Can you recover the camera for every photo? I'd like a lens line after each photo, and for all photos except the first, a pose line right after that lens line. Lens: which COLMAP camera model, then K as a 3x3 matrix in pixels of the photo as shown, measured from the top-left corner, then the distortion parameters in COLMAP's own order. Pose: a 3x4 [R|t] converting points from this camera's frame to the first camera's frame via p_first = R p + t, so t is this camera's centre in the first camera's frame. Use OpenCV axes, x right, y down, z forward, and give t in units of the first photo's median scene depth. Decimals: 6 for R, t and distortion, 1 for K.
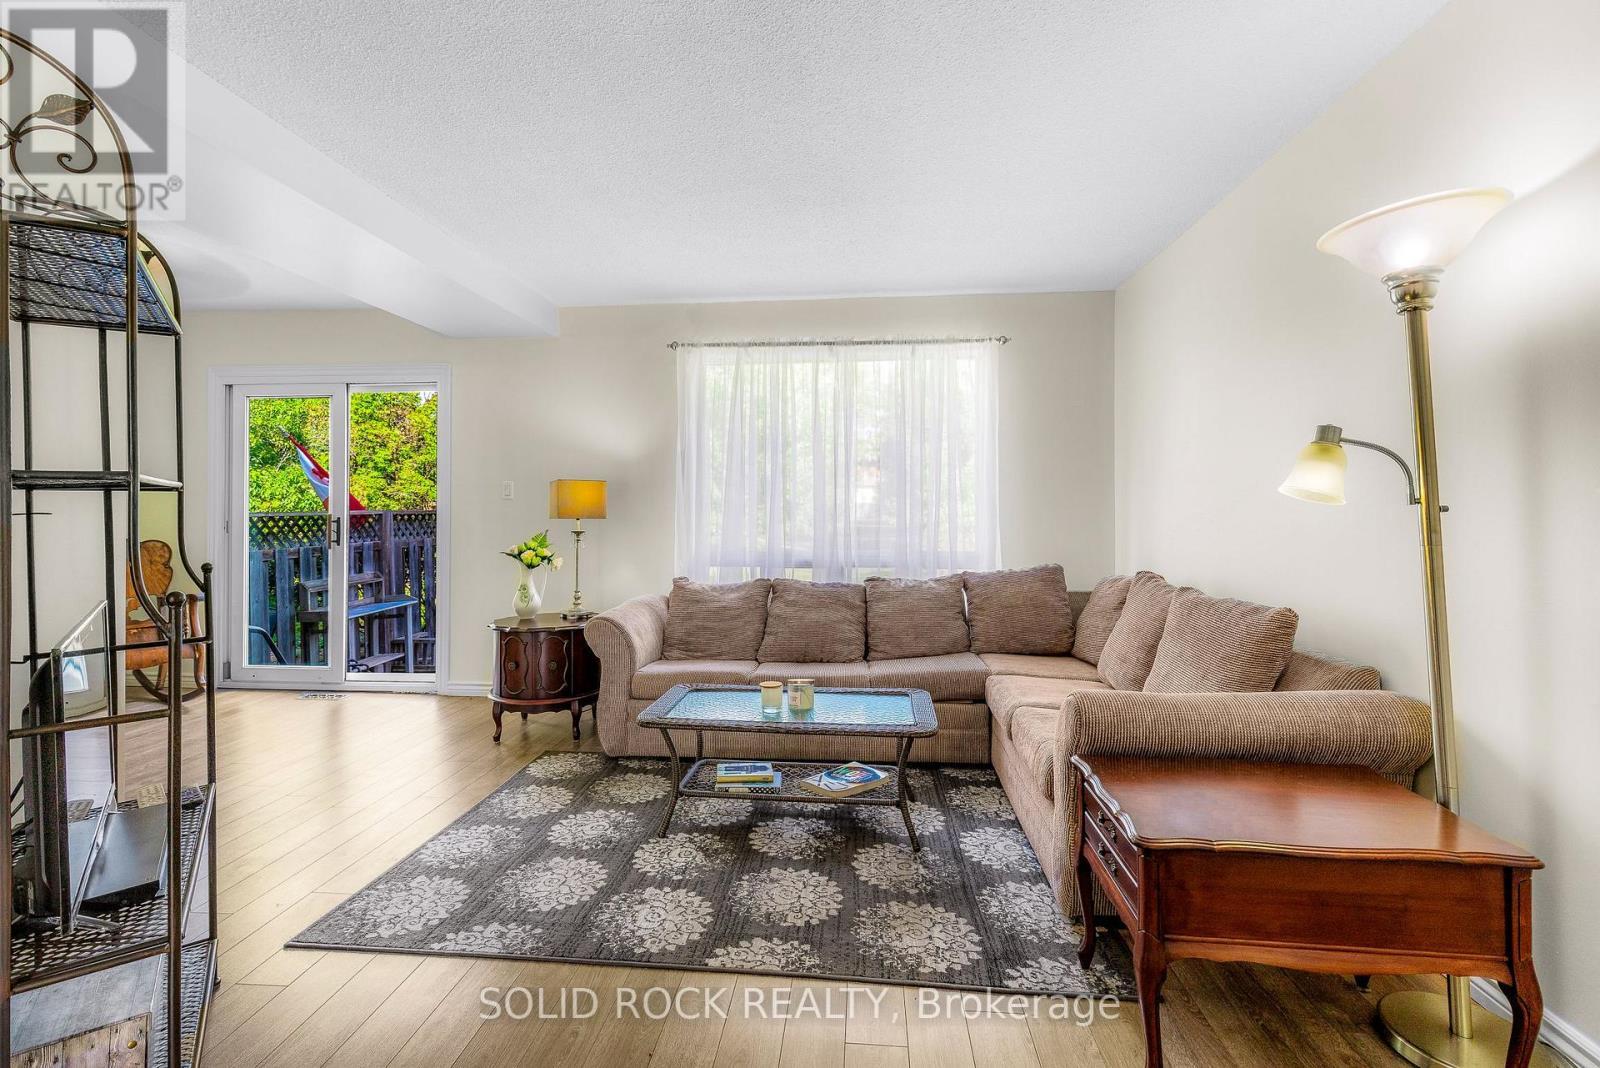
lens RADIAL K [[730.4, 0, 799.5], [0, 730.4, 508.0], [0, 0, 1]] dist [0.002113, 0.000175]
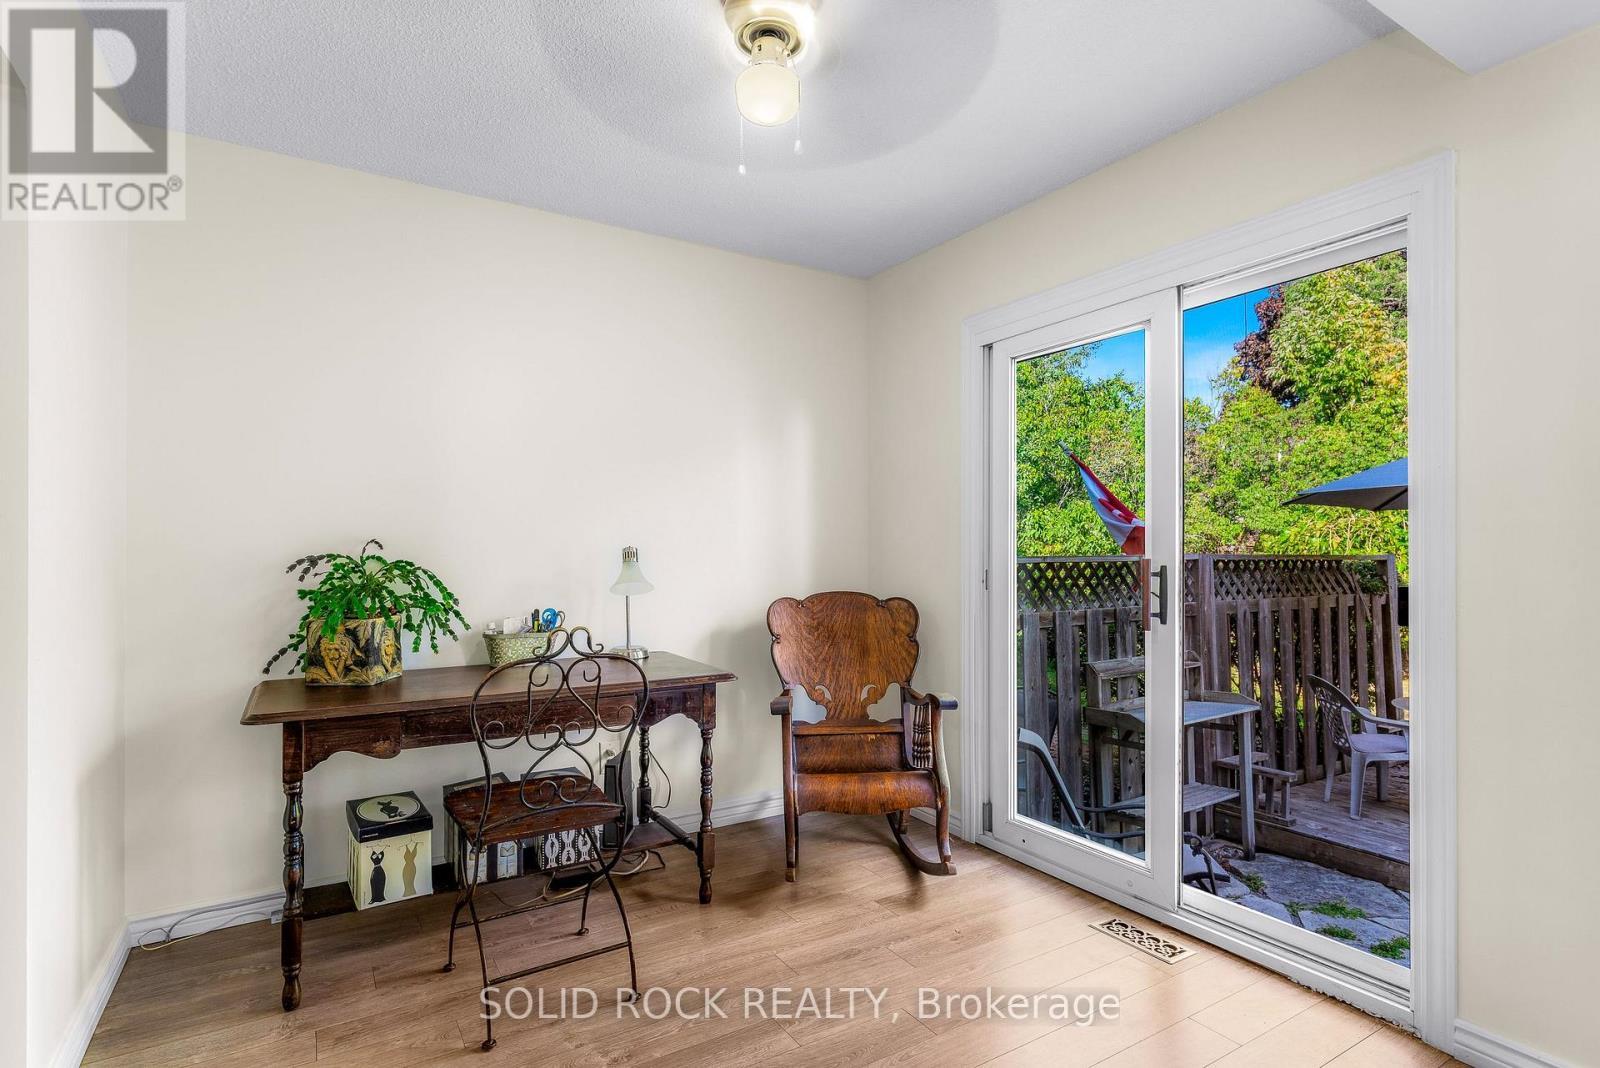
lens RADIAL K [[812.8, 0, 805.4], [0, 812.8, 545.7], [0, 0, 1]] dist [0.001950, 0.000098]
pose [[0.602665, -0.009744, -0.797935, -0.245373], [0.001397, 0.999937, -0.011156, 0.003699], [0.797993, 0.005609, 0.602641, 0.347439]]
